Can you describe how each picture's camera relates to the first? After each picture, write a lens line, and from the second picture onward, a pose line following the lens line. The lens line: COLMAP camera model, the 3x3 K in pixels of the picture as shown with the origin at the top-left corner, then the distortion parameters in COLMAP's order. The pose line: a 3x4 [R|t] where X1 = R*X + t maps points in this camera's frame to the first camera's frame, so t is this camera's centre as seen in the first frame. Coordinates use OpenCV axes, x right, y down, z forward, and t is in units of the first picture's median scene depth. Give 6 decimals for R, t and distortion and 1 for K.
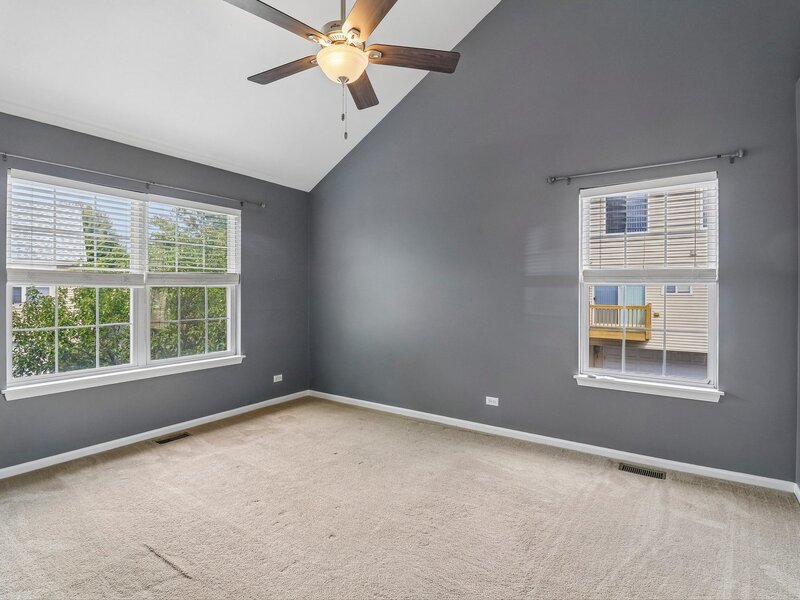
lens RADIAL K [[422.5, 0, 401.0], [0, 422.5, 289.4], [0, 0, 1]] dist [0.003084, -0.016513]
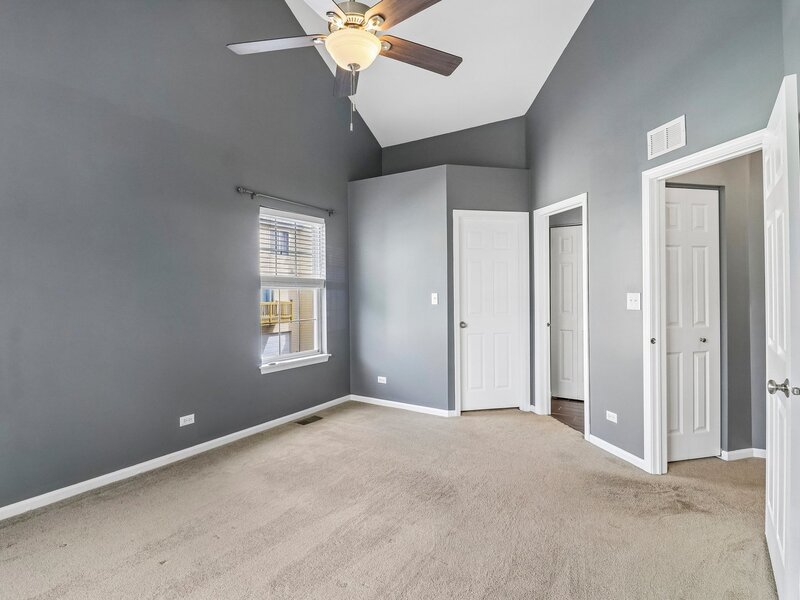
lens RADIAL K [[422.5, 0, 401.0], [0, 422.5, 289.4], [0, 0, 1]] dist [0.003084, -0.016513]
pose [[-0.039429, 0.001285, 0.999222, -0.809842], [0.003545, 0.999993, -0.001146, -0.004941], [-0.999216, 0.003497, -0.039433, 0.706615]]
